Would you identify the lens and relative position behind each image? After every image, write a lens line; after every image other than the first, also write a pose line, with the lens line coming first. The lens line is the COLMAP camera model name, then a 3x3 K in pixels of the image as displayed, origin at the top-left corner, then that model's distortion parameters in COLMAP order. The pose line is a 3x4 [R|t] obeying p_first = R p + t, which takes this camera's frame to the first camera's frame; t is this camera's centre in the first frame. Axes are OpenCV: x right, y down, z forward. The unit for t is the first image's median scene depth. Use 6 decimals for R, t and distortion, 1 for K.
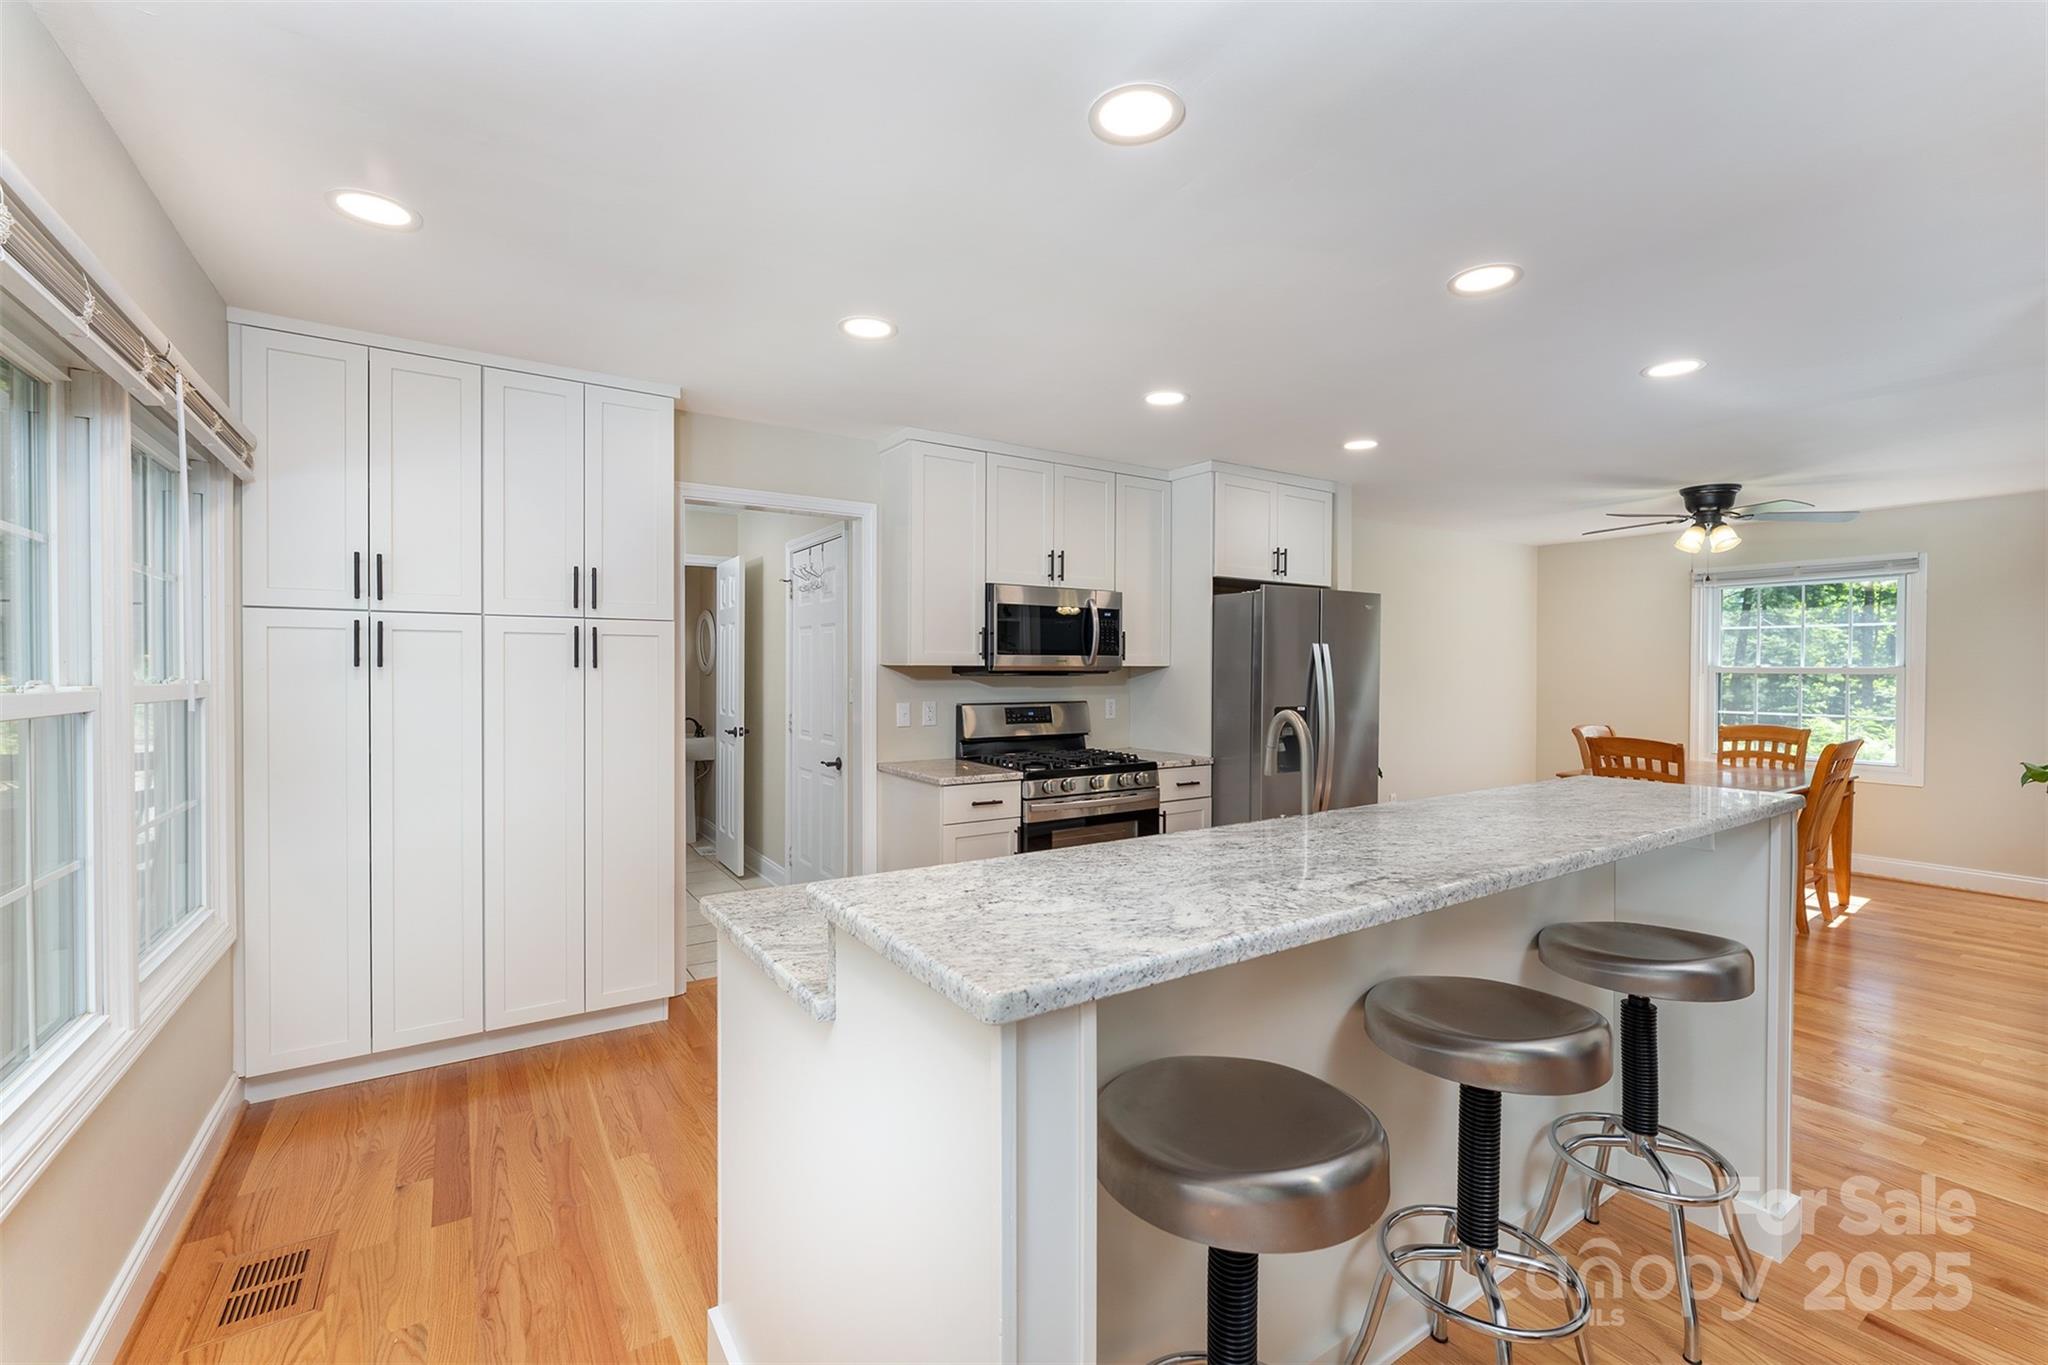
lens RADIAL K [[845.1, 0, 1029.9], [0, 845.1, 673.9], [0, 0, 1]] dist [-0.006363, -0.000421]
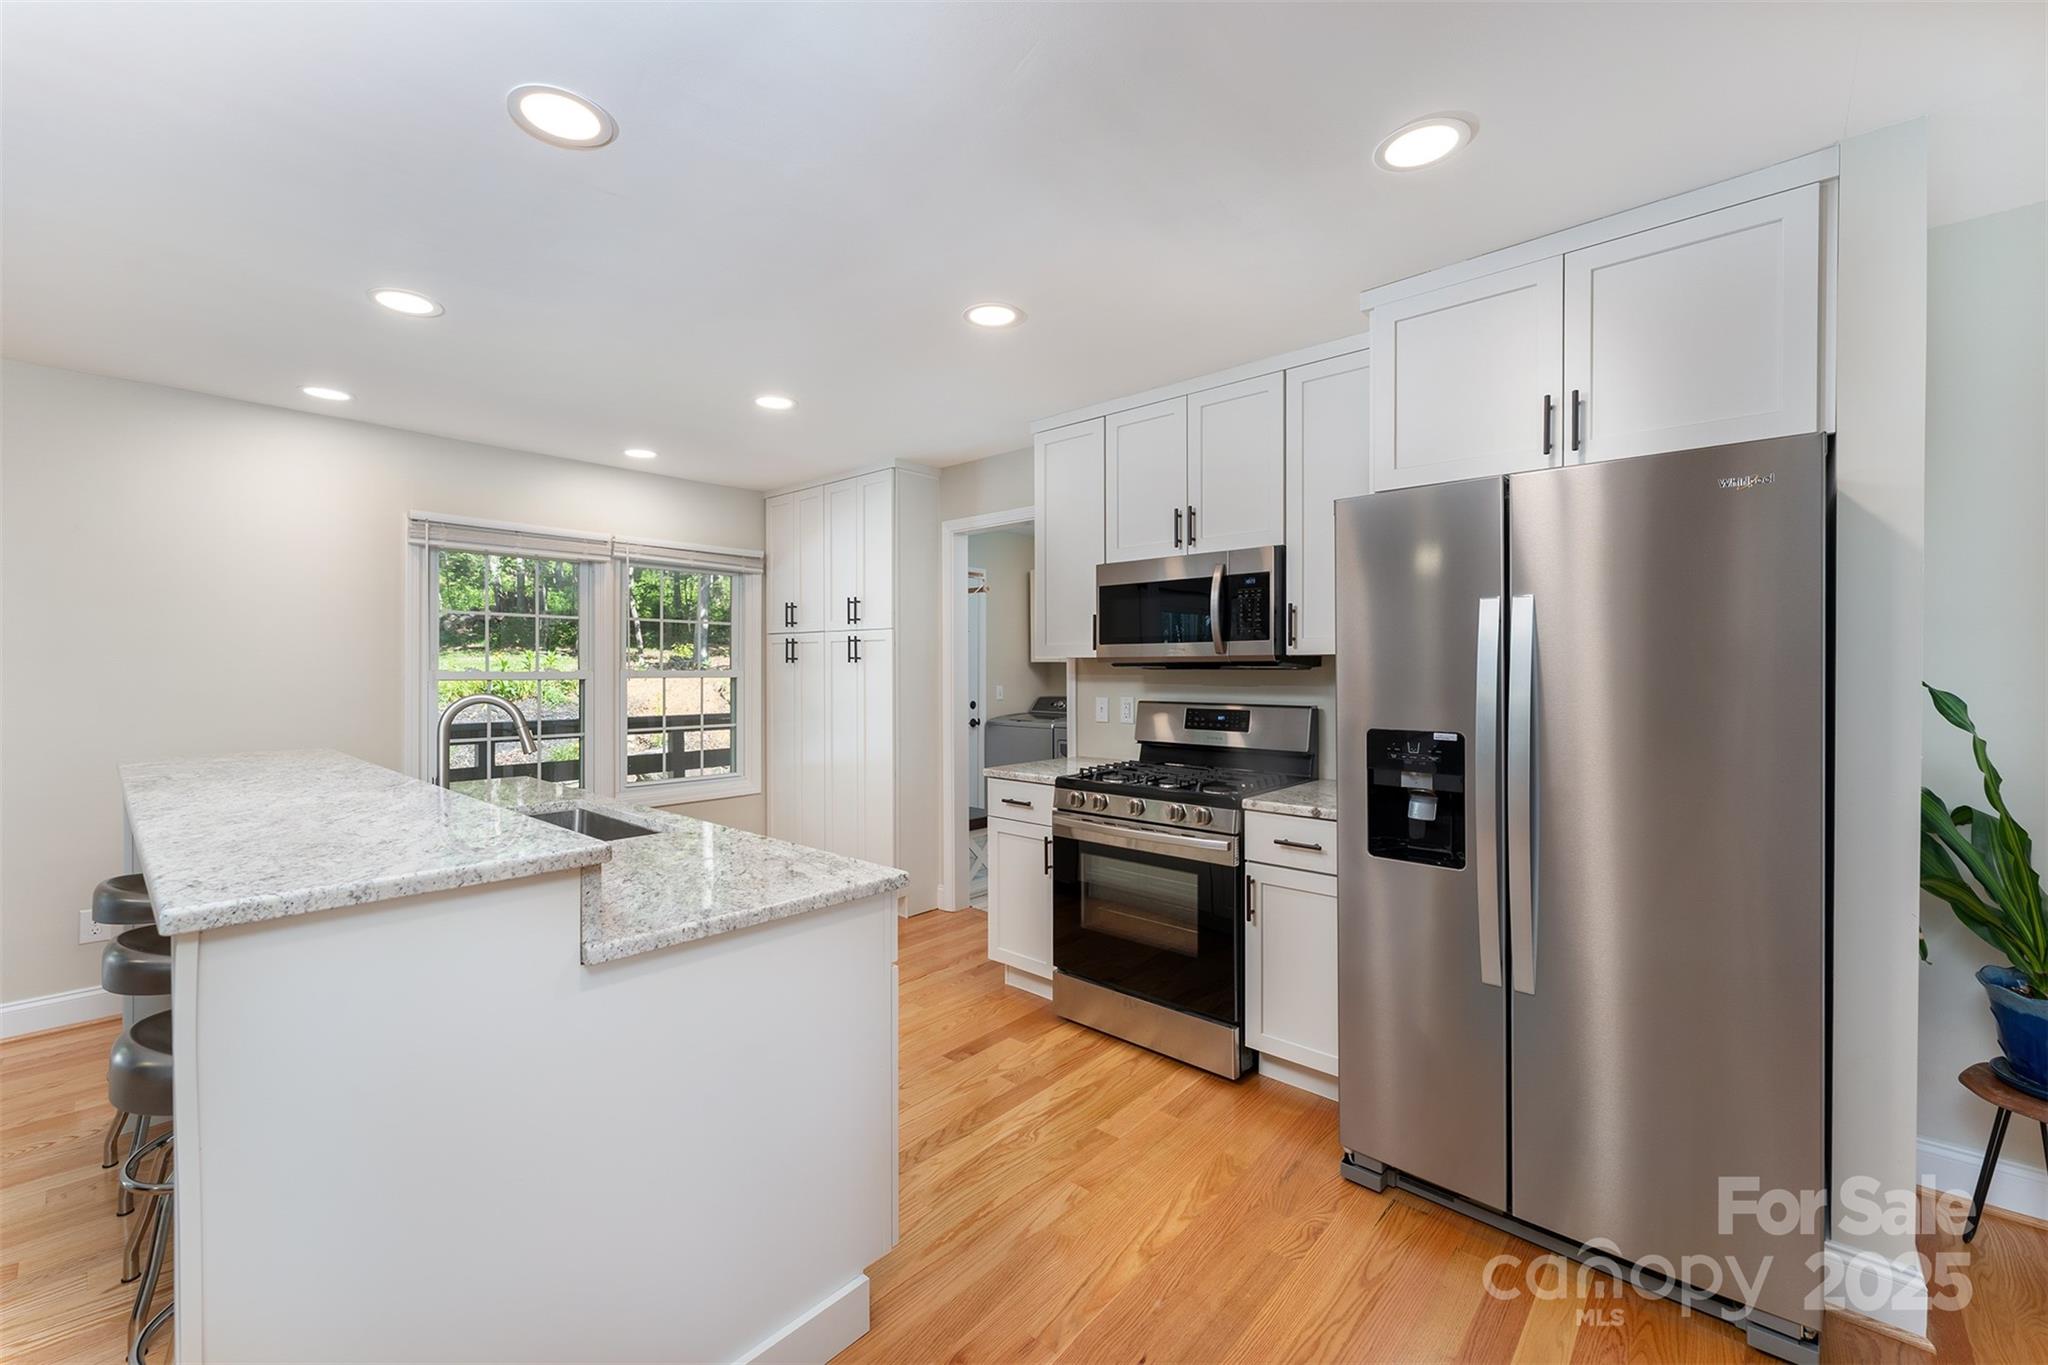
lens RADIAL K [[845.1, 0, 1038.6], [0, 845.1, 669.0], [0, 0, 1]] dist [-0.006363, -0.000421]
pose [[0.254183, -0.003755, -0.967149, 0.747961], [-0.007167, 0.999958, -0.005766, 0.008008], [0.967130, 0.008397, 0.254145, 0.672884]]
